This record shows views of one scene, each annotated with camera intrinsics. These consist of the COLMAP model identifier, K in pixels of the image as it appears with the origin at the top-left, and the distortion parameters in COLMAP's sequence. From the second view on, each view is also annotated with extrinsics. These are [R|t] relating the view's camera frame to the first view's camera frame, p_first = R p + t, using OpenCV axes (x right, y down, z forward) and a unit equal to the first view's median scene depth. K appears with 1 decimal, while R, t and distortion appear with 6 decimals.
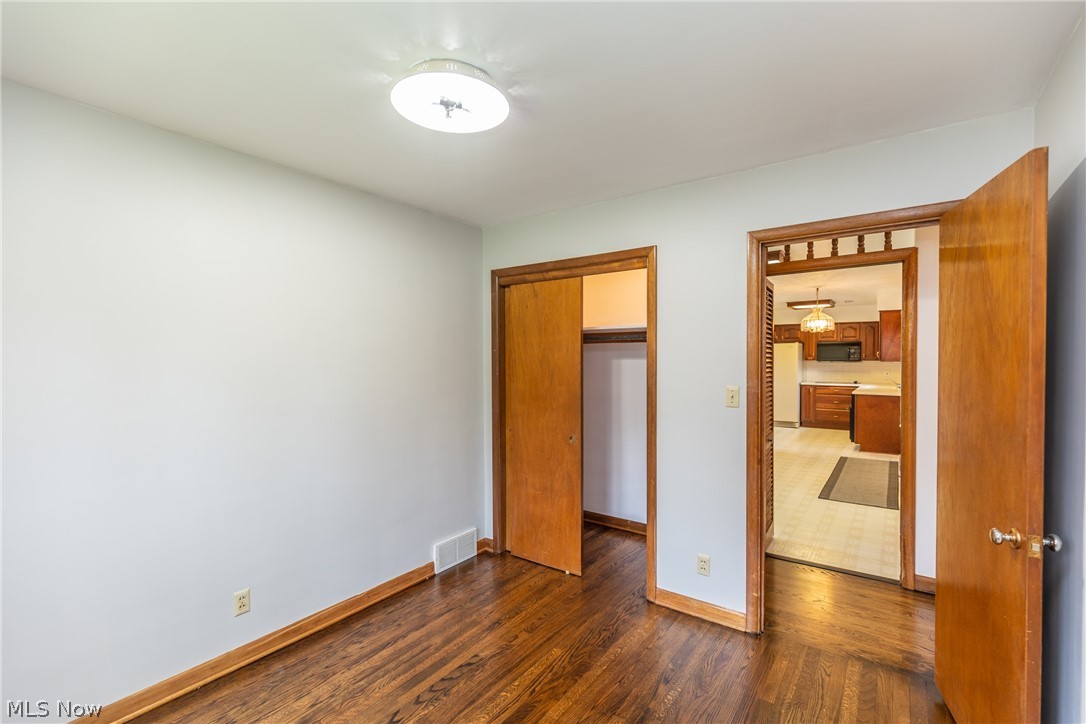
lens RADIAL K [[489.8, 0, 541.9], [0, 489.8, 365.5], [0, 0, 1]] dist [0.004958, -0.000881]
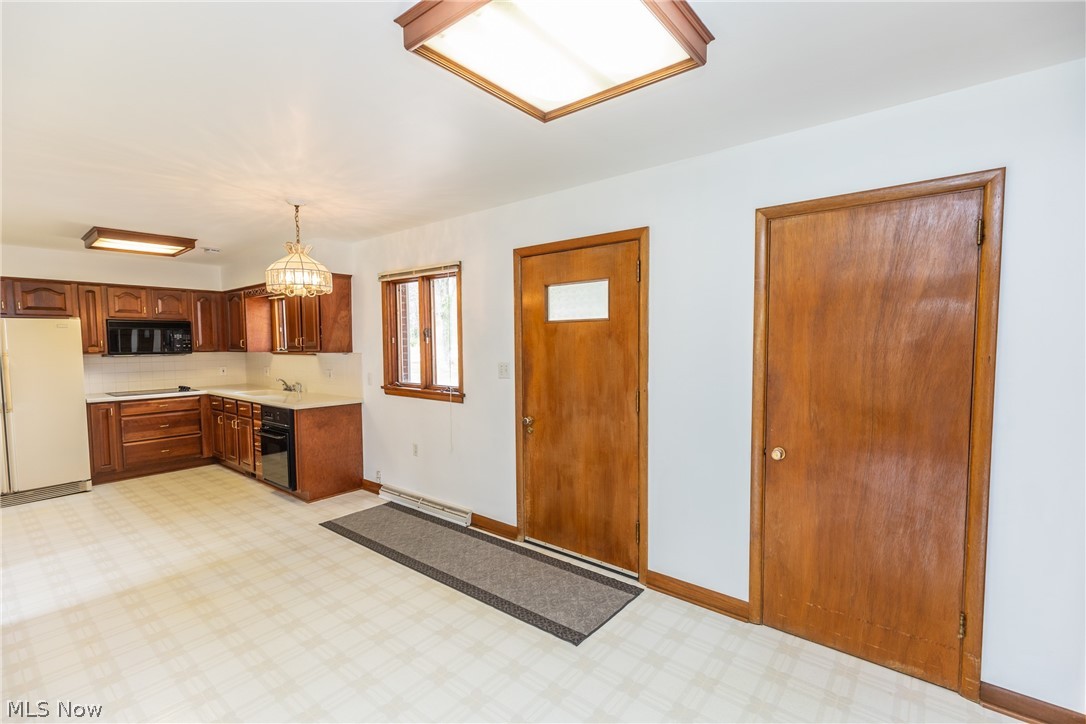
lens RADIAL K [[489.8, 0, 545.3], [0, 489.8, 366.0], [0, 0, 1]] dist [0.004958, -0.000881]
pose [[0.046867, -0.049036, 0.997697, 0.053763], [0.029781, 0.998419, 0.047673, -0.008837], [-0.998457, 0.027478, 0.048254, 0.515324]]
